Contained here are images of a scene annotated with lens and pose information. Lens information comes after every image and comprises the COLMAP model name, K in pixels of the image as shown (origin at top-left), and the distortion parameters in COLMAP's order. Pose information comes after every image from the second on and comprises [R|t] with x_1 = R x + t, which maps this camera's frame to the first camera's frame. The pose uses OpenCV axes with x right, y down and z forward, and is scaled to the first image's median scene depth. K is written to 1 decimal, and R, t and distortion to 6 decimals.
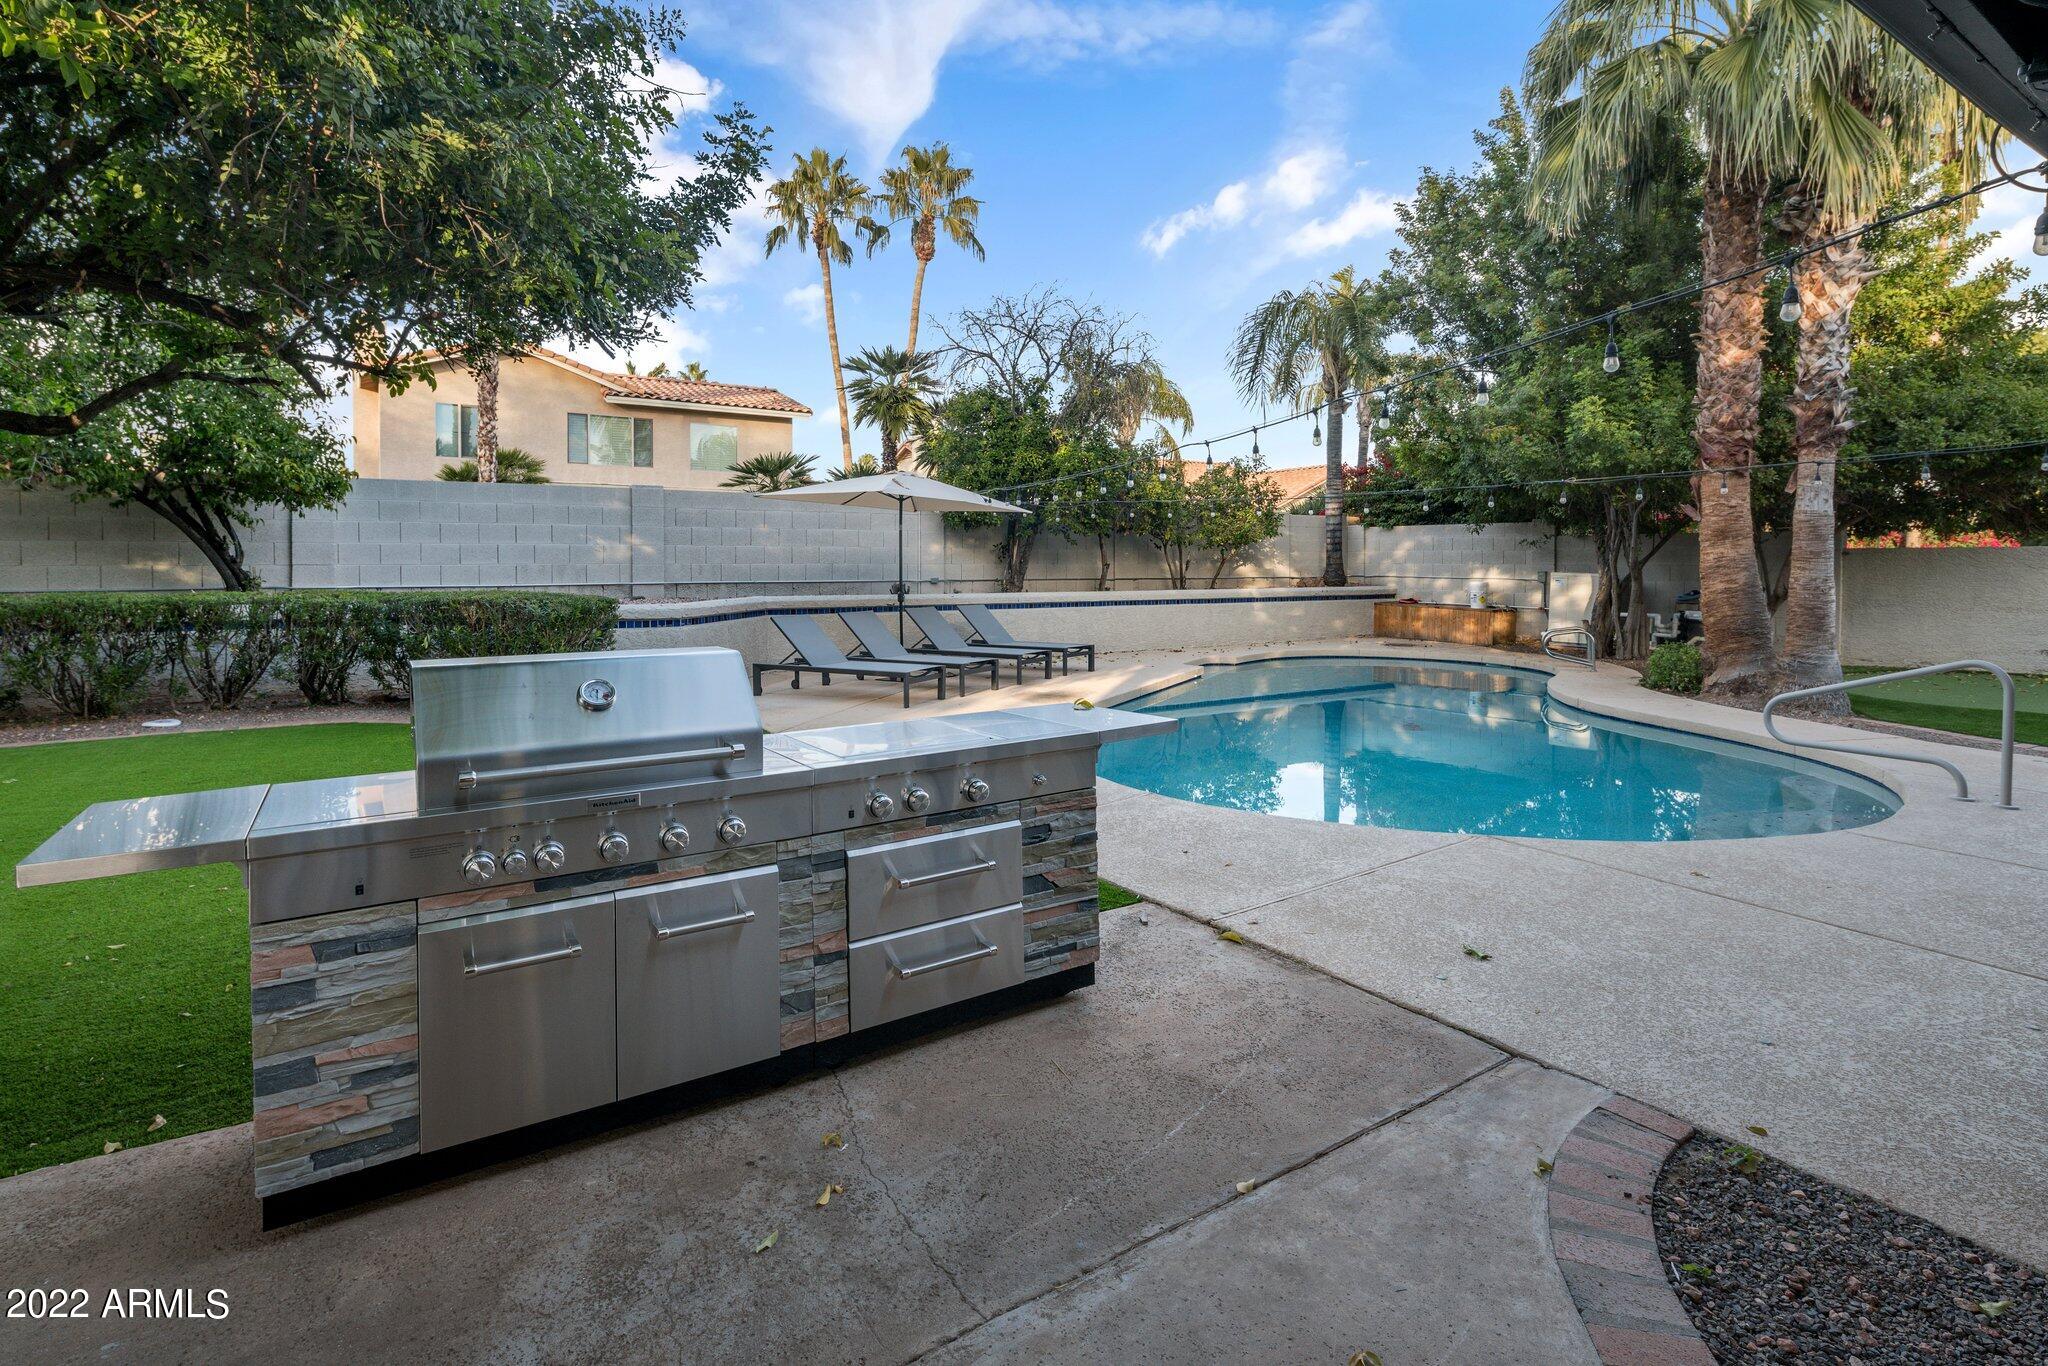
lens RADIAL K [[989.5, 0, 1015.2], [0, 989.5, 583.5], [0, 0, 1]] dist [-0.004096, -0.000846]
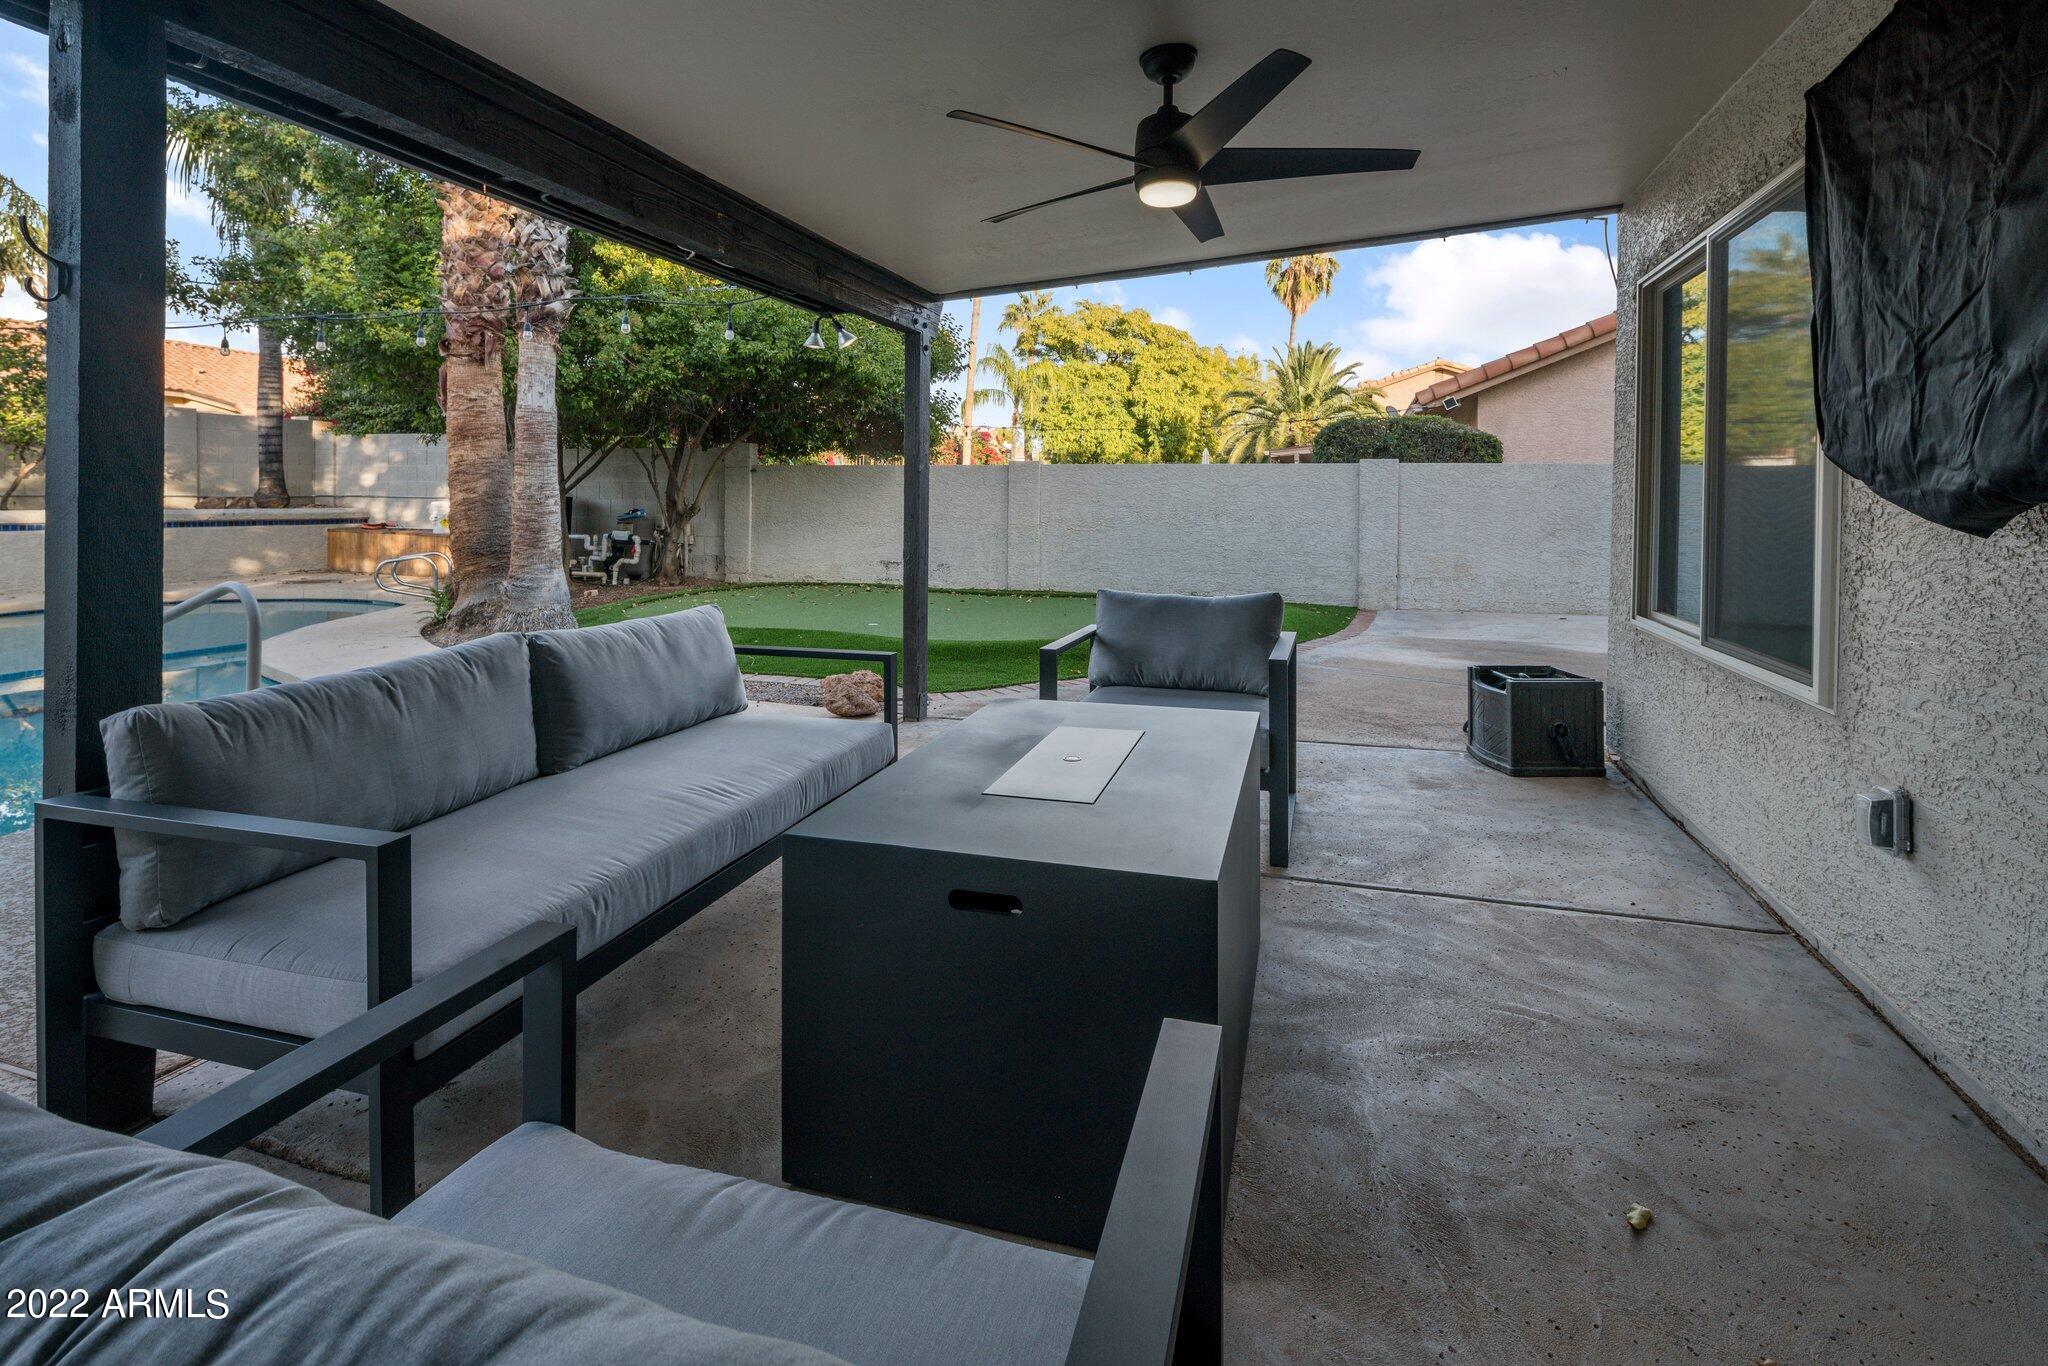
lens RADIAL K [[967.4, 0, 1030.2], [0, 967.4, 515.8], [0, 0, 1]] dist [-0.000840, -0.000260]
pose [[0.771661, -0.006550, 0.636001, 0.364897], [0.006694, 0.999975, 0.002177, 0.012933], [-0.635999, 0.002577, 0.771685, 0.051978]]
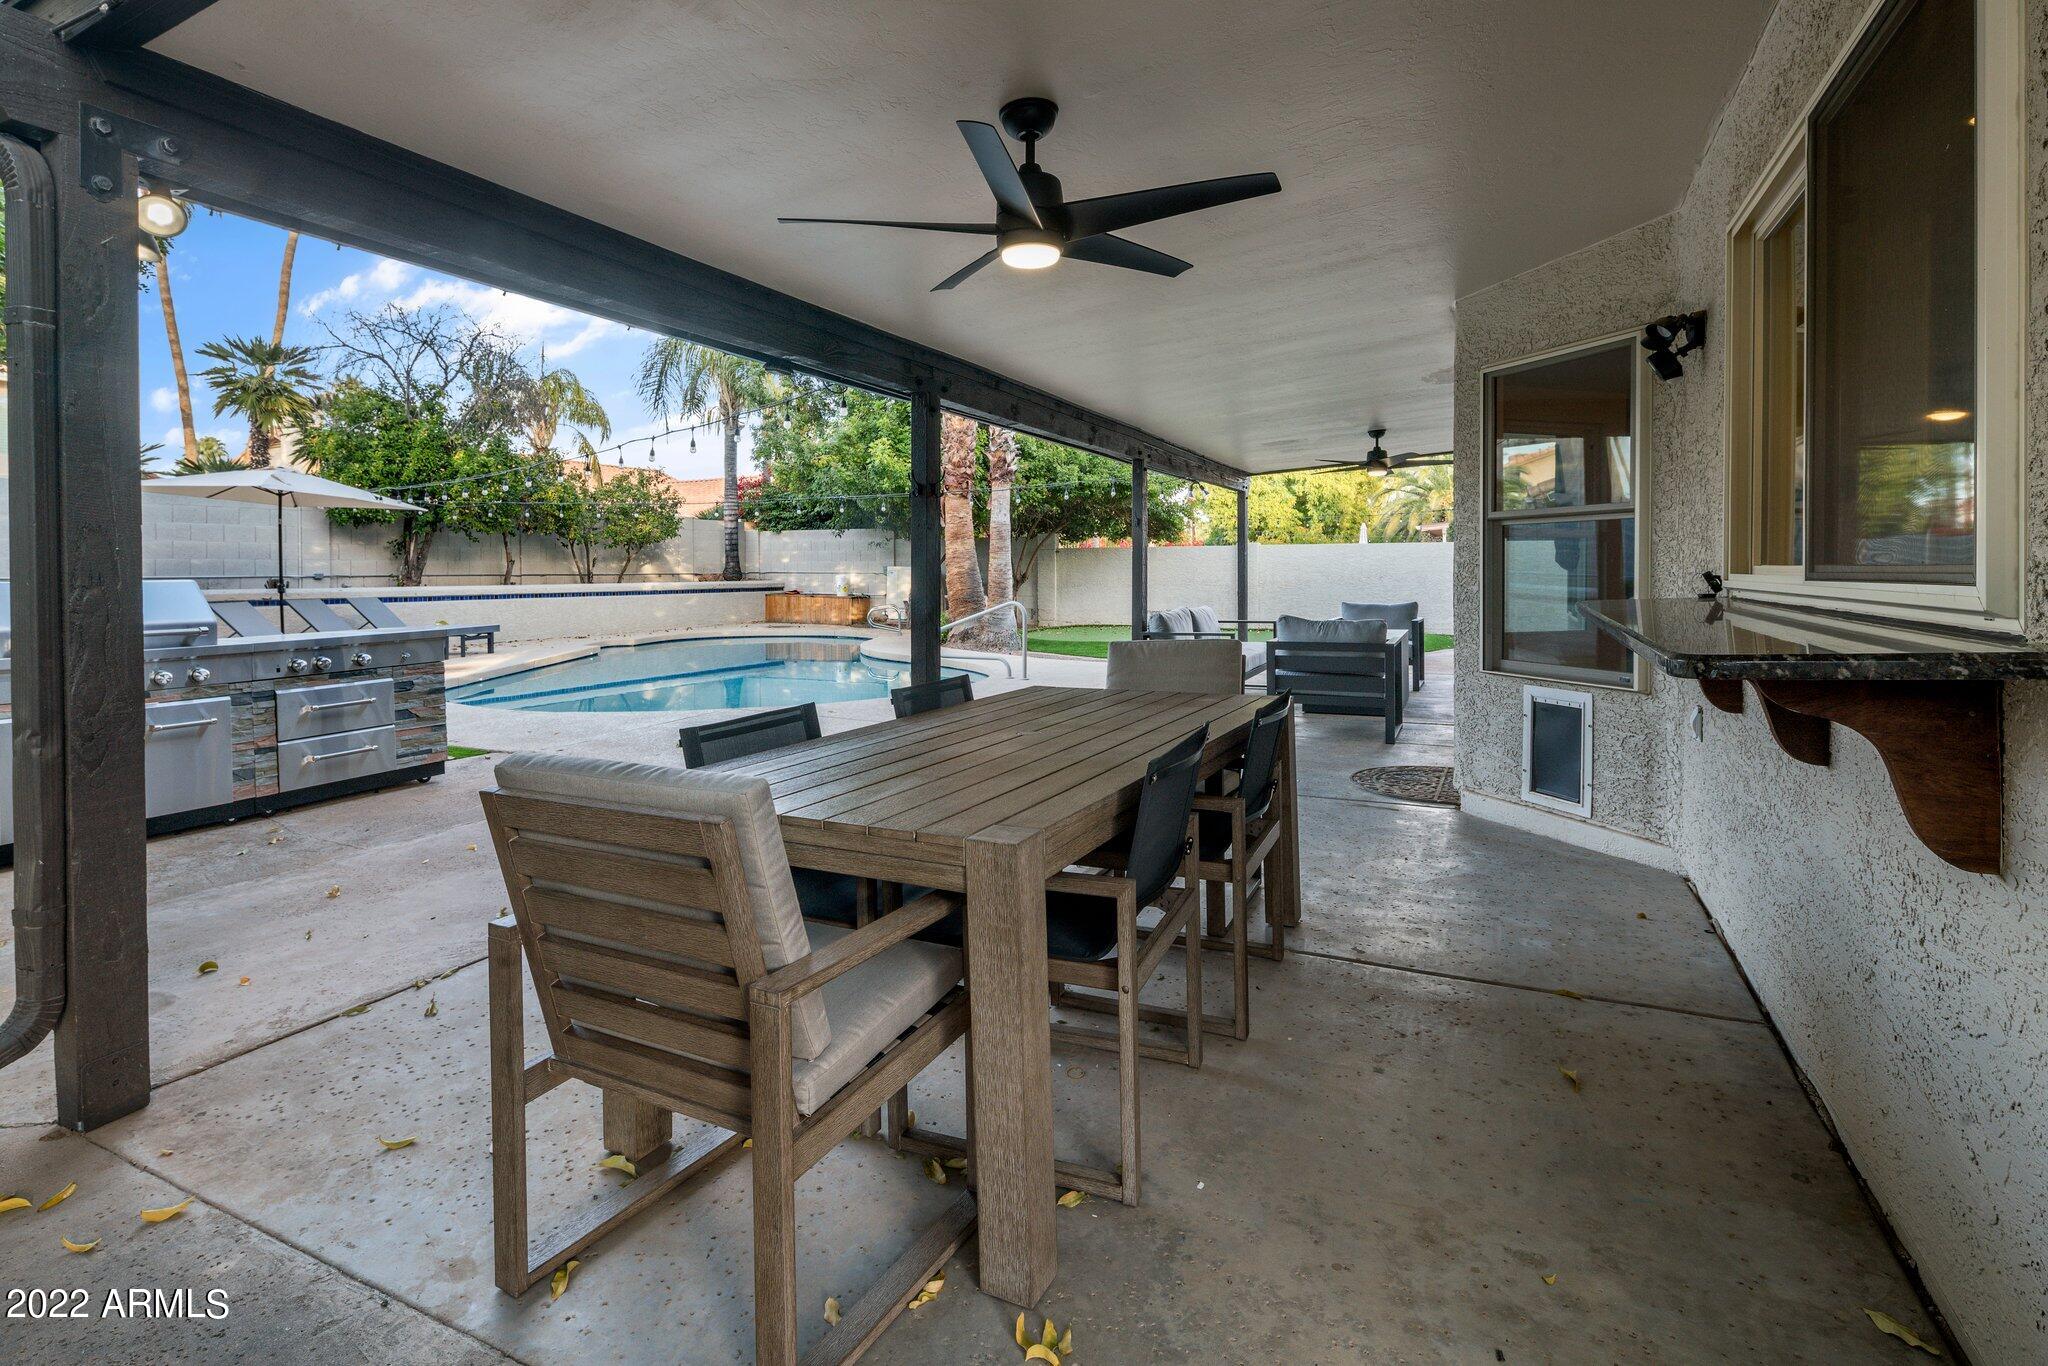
lens RADIAL K [[989.5, 0, 1015.2], [0, 989.5, 583.5], [0, 0, 1]] dist [-0.004096, -0.000846]
pose [[0.858624, -0.011868, 0.512469, 0.011746], [0.016179, 0.999861, -0.003953, 0.019409], [-0.512351, 0.011685, 0.858697, -0.220535]]
